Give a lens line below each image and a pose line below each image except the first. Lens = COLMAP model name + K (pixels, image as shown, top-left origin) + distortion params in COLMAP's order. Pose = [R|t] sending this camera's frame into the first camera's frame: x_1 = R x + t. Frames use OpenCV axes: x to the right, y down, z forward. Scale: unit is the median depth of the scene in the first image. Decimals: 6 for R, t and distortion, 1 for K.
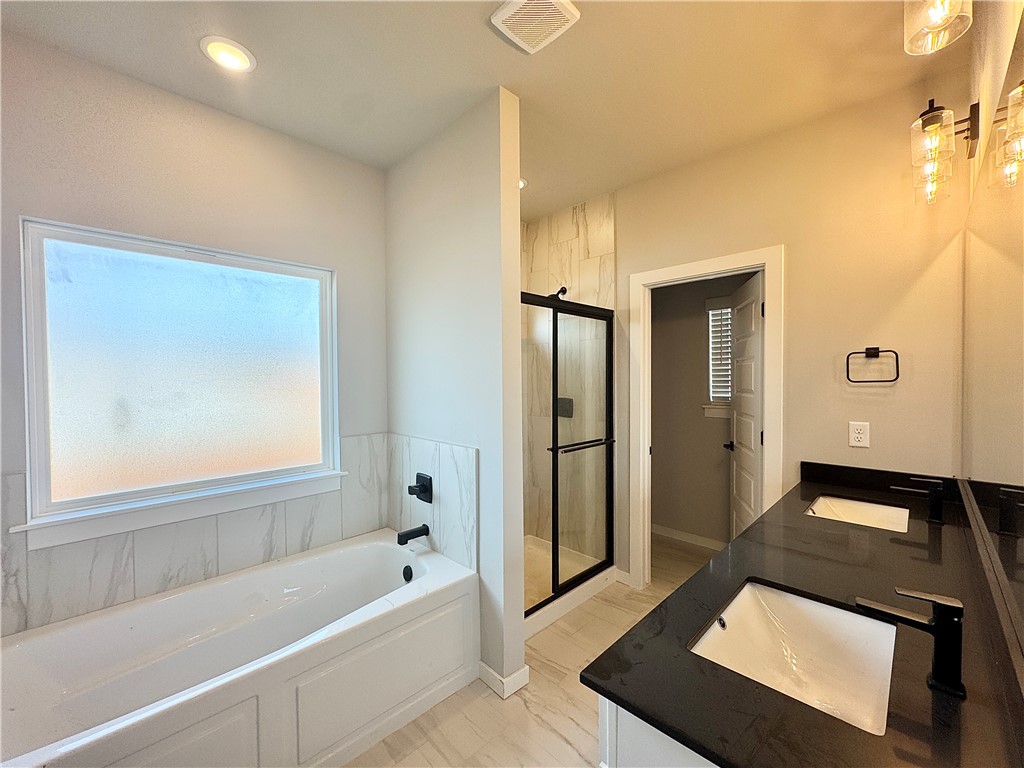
lens RADIAL K [[408.4, 0, 511.4], [0, 408.4, 385.3], [0, 0, 1]] dist [-0.004155, 0.000358]
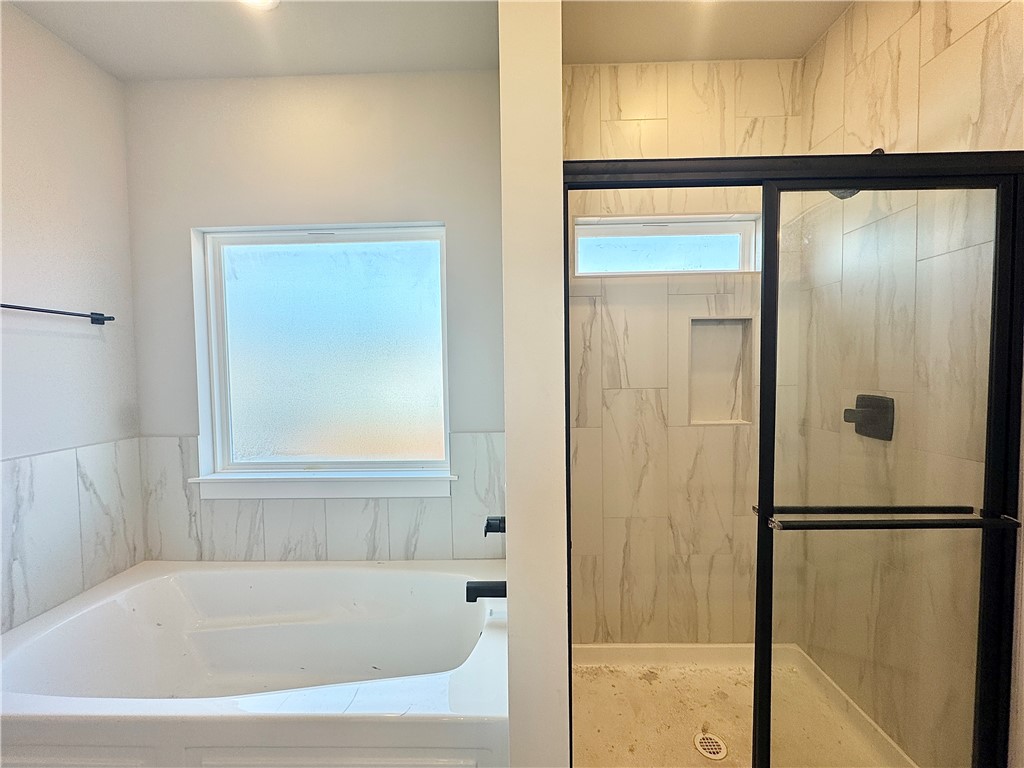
lens RADIAL K [[408.4, 0, 511.4], [0, 408.4, 385.3], [0, 0, 1]] dist [-0.004155, 0.000358]
pose [[0.698308, 0.027419, -0.715272, 0.254845], [-0.004949, 0.999427, 0.033480, 0.008917], [0.715780, -0.019840, 0.698044, 0.576700]]
